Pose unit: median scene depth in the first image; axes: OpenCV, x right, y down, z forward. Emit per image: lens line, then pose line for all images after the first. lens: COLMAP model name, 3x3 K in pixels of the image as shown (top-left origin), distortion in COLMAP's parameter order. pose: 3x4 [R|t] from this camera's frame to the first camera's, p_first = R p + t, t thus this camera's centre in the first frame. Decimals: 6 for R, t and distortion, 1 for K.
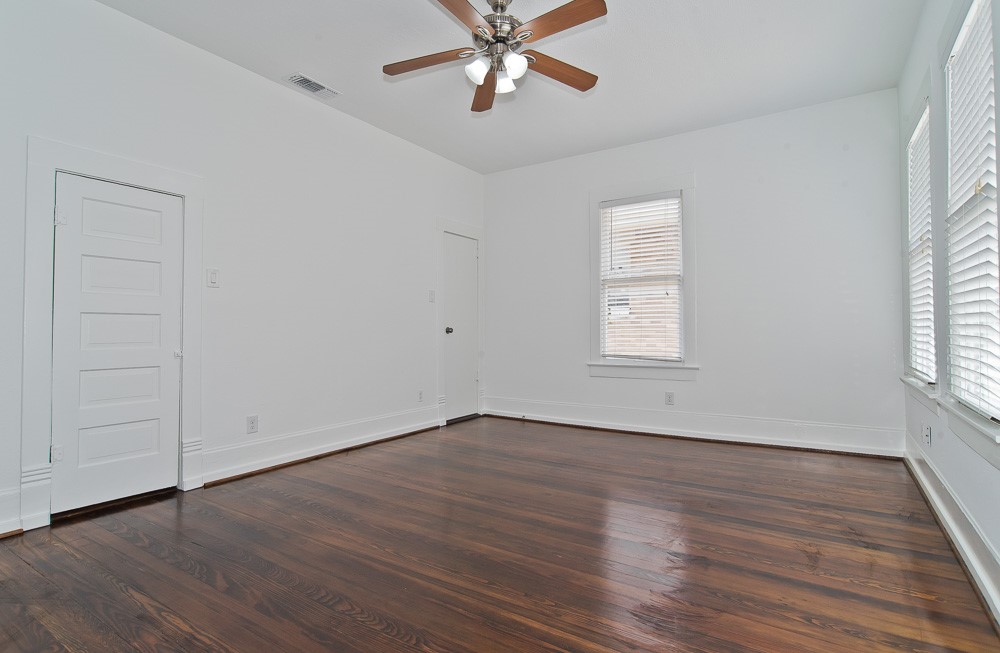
lens RADIAL K [[491.6, 0, 501.0], [0, 491.6, 331.6], [0, 0, 1]] dist [-0.002661, 0.002312]
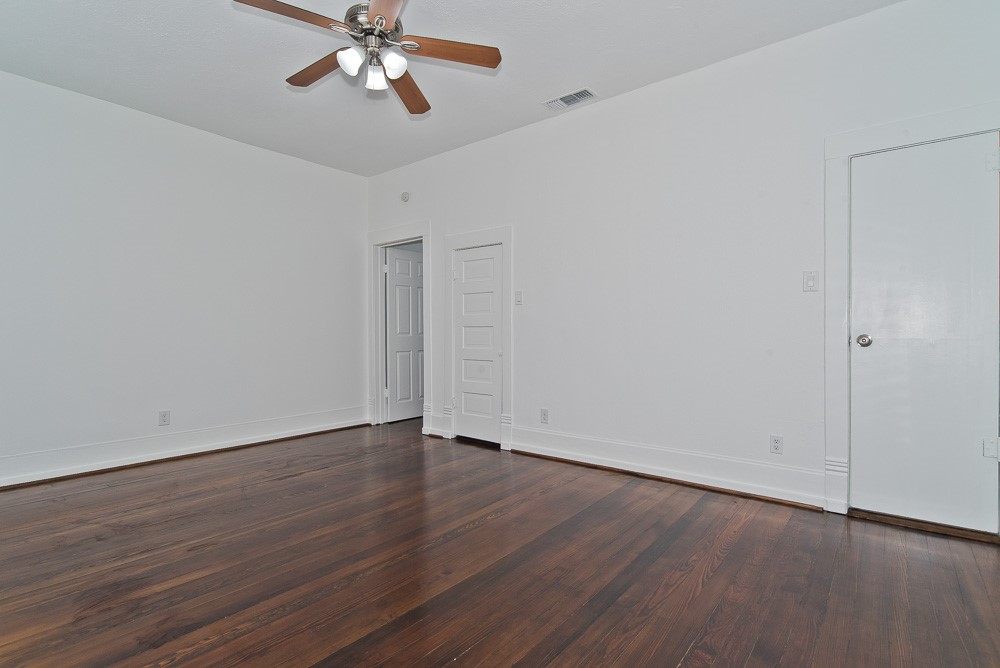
lens RADIAL K [[497.3, 0, 499.9], [0, 497.3, 342.2], [0, 0, 1]] dist [0.007031, 0.002765]
pose [[-0.109890, 0.019628, -0.993750, 0.717251], [-0.004660, 0.999784, 0.020262, -0.015546], [0.993933, 0.006858, -0.109774, 1.034889]]
